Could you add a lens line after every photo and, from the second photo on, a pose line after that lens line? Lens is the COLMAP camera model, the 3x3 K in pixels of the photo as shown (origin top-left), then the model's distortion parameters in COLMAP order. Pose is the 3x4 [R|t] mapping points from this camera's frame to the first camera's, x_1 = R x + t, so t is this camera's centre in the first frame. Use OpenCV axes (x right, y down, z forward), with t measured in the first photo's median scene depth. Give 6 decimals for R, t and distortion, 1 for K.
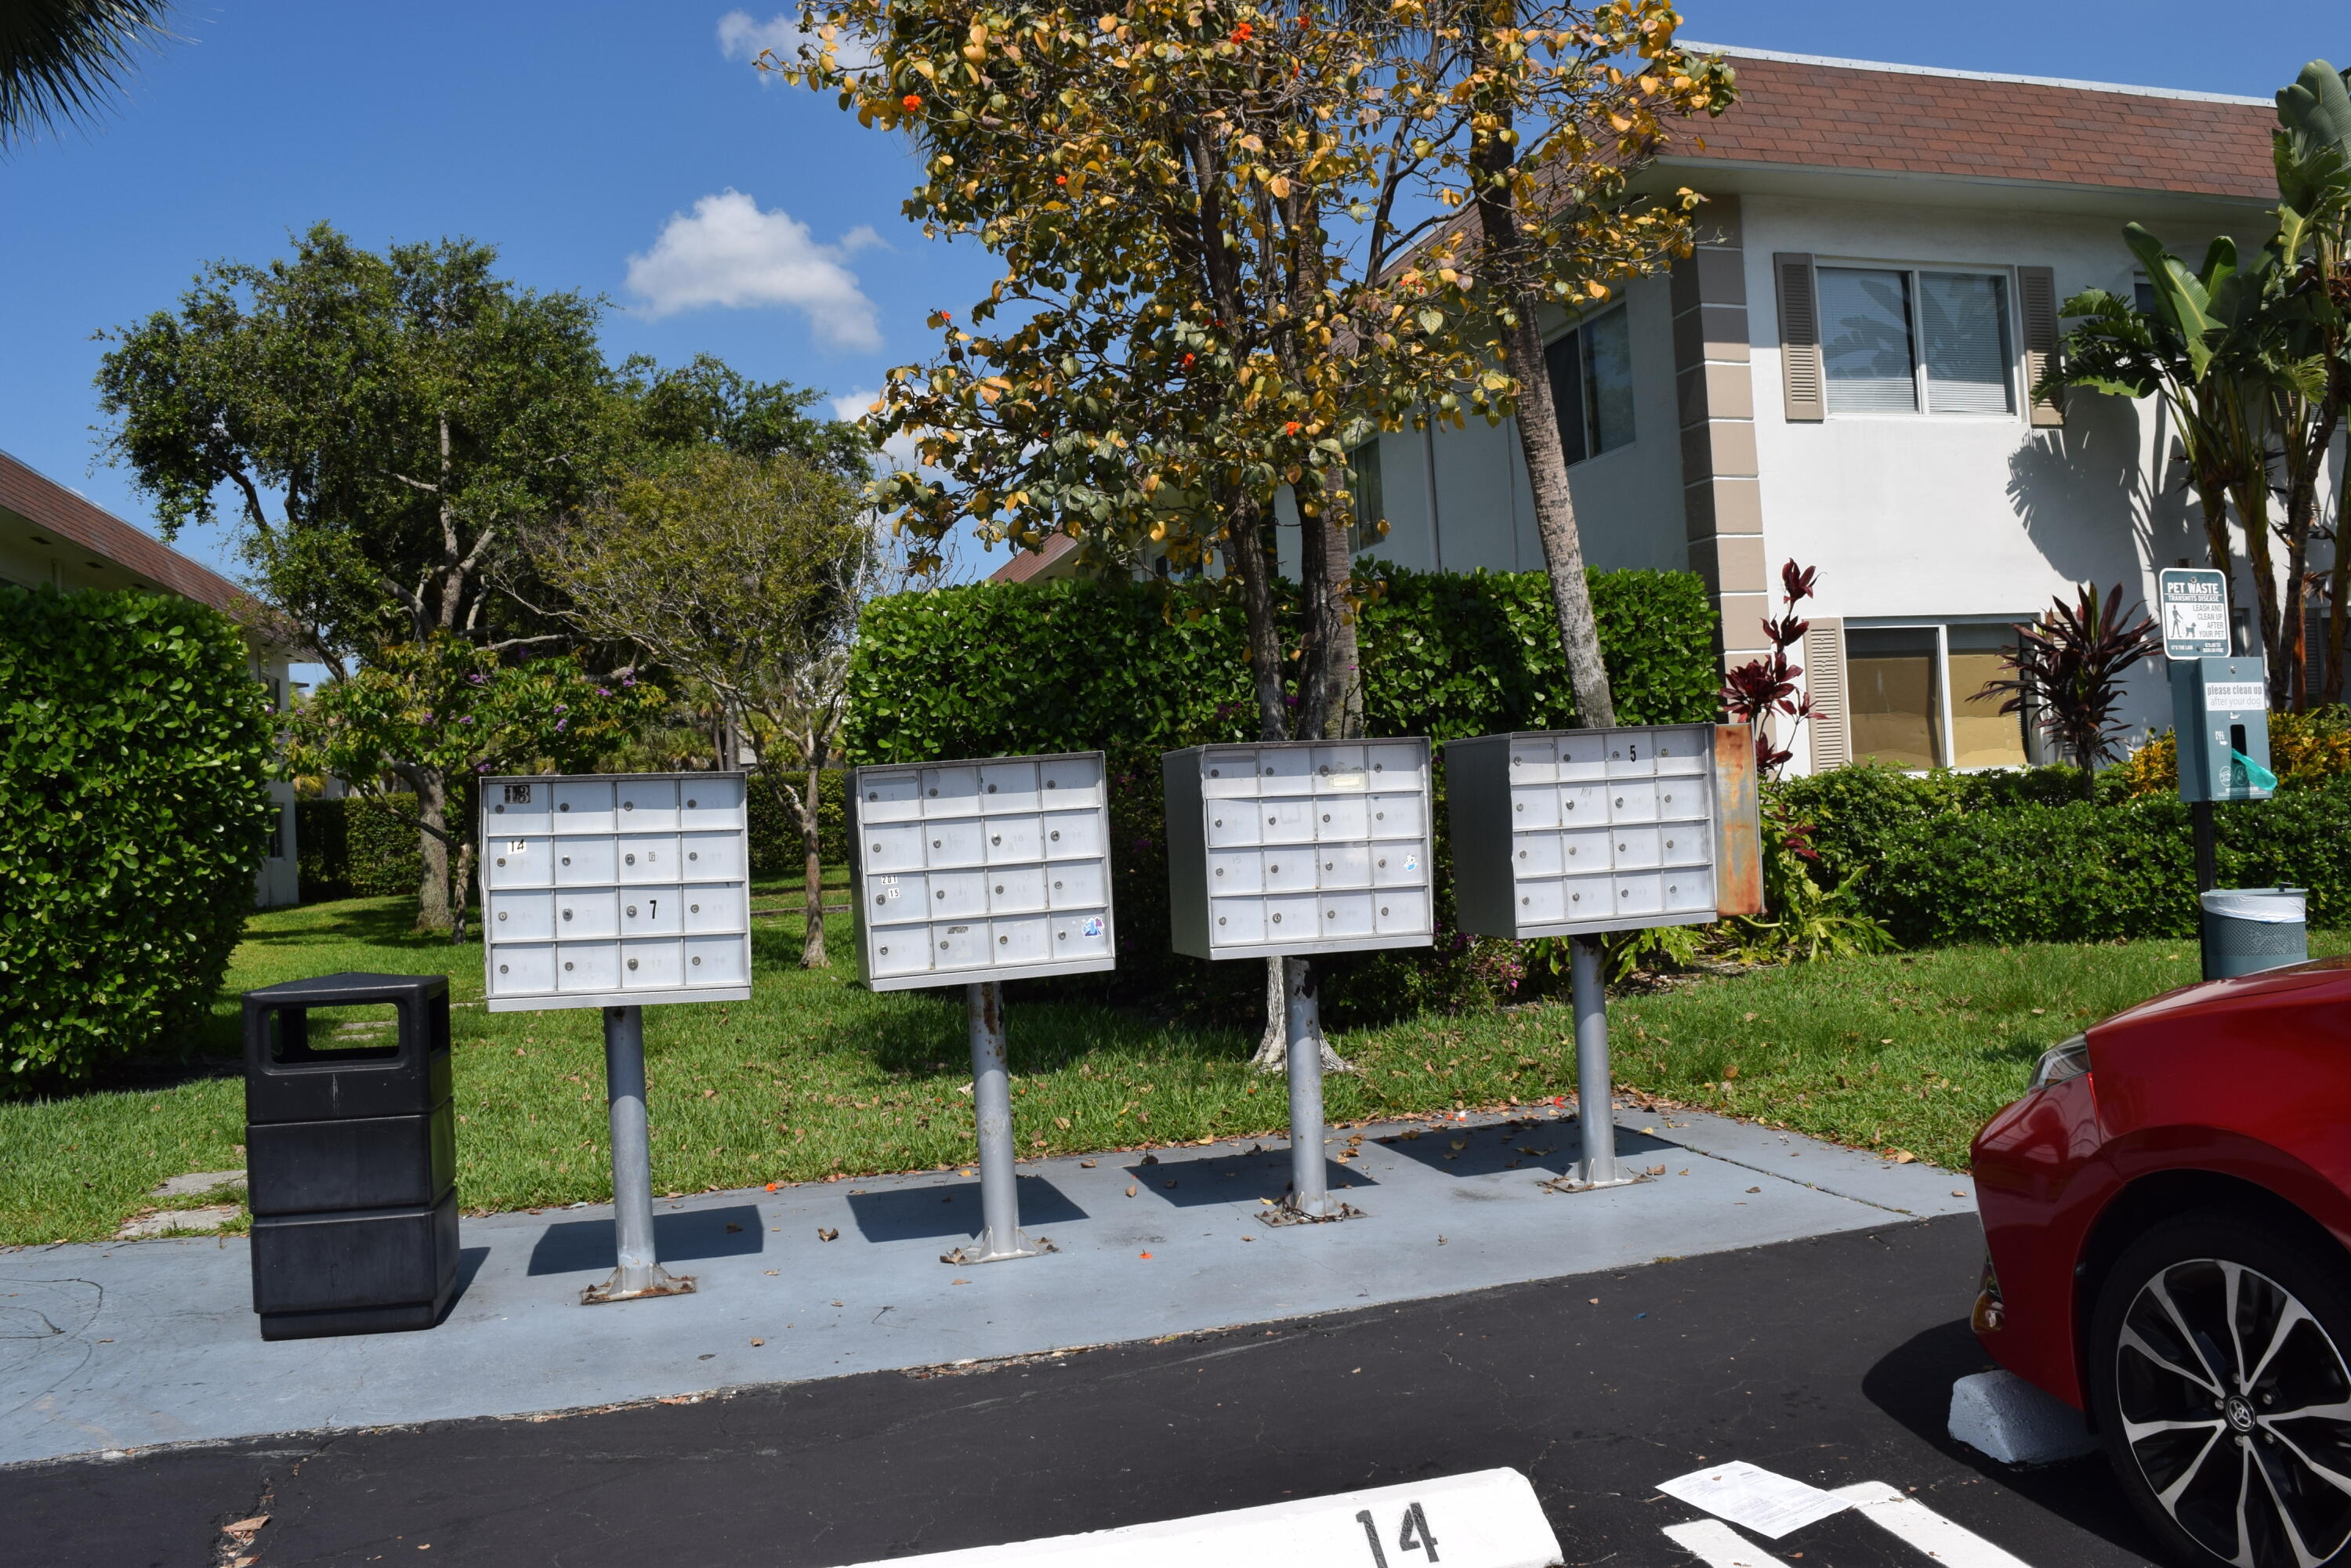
lens RADIAL K [[1842.6, 0, 1178.5], [0, 1842.6, 770.4], [0, 0, 1]] dist [-0.092313, 0.012429]
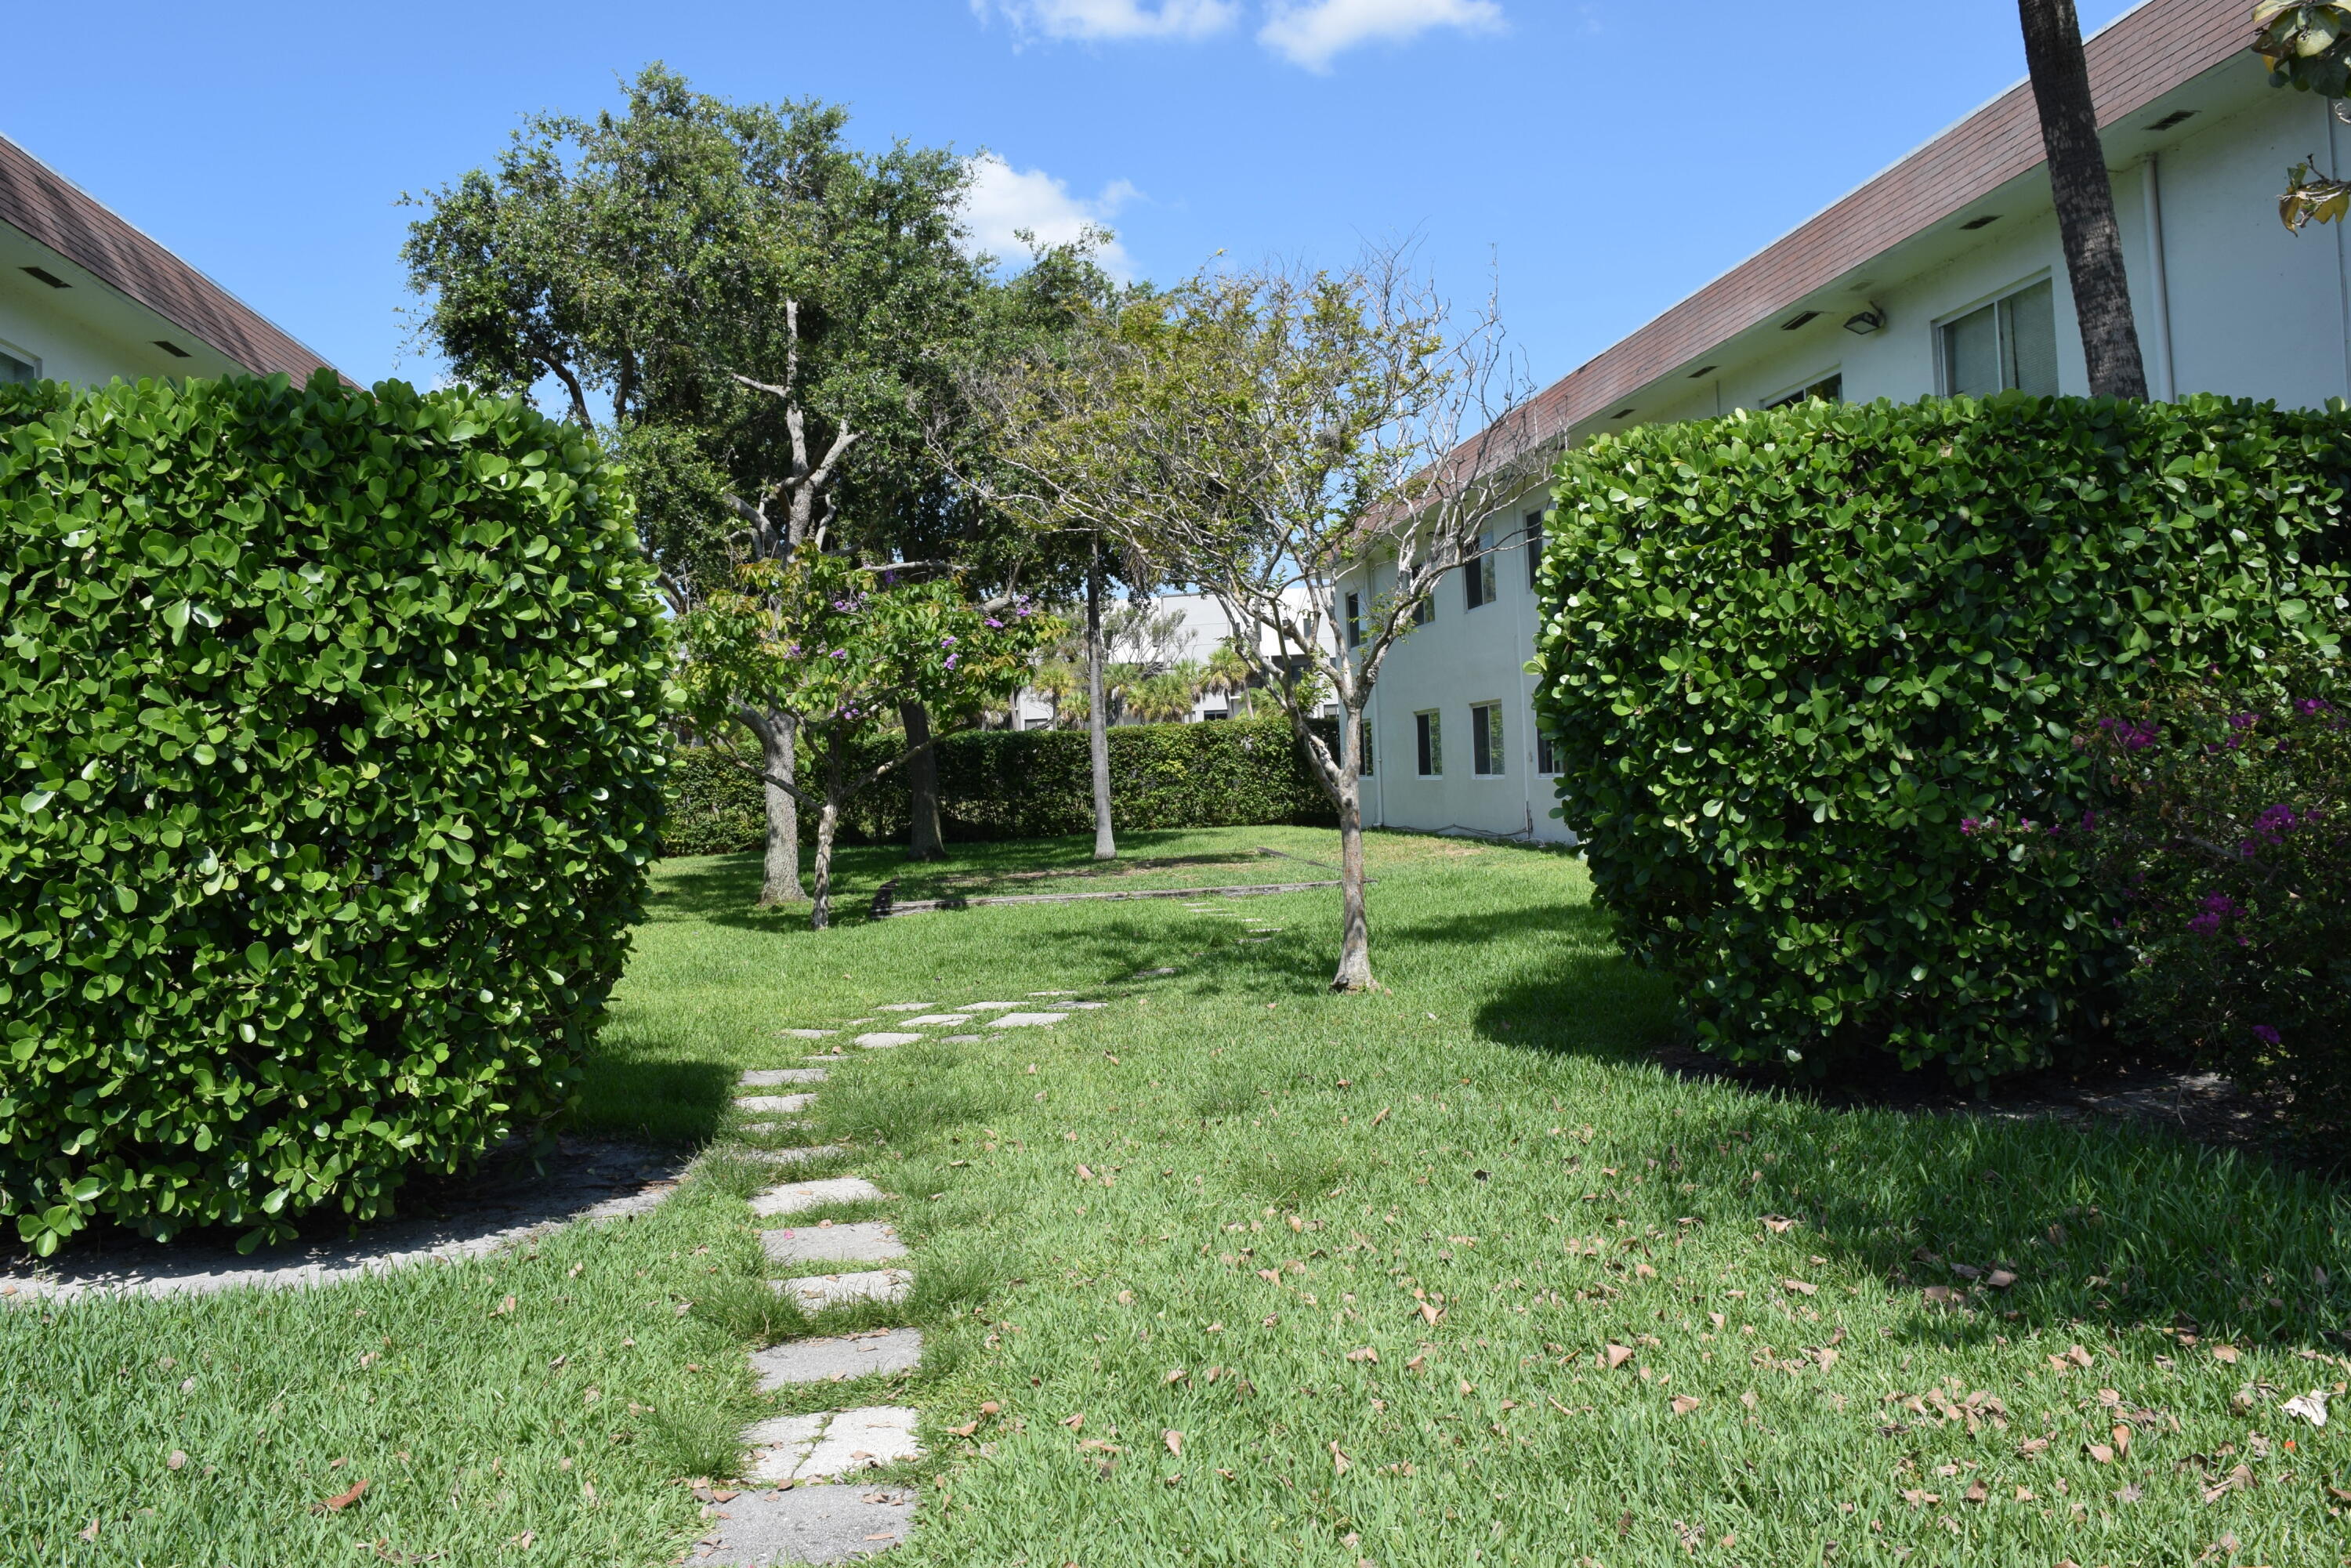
lens RADIAL K [[1842.6, 0, 1164.6], [0, 1842.6, 775.6], [0, 0, 1]] dist [-0.092313, 0.012429]
pose [[0.989087, 0.012558, -0.146795, -0.229183], [-0.008915, 0.999636, 0.025448, 0.008071], [0.147061, -0.023862, 0.988840, 0.377303]]
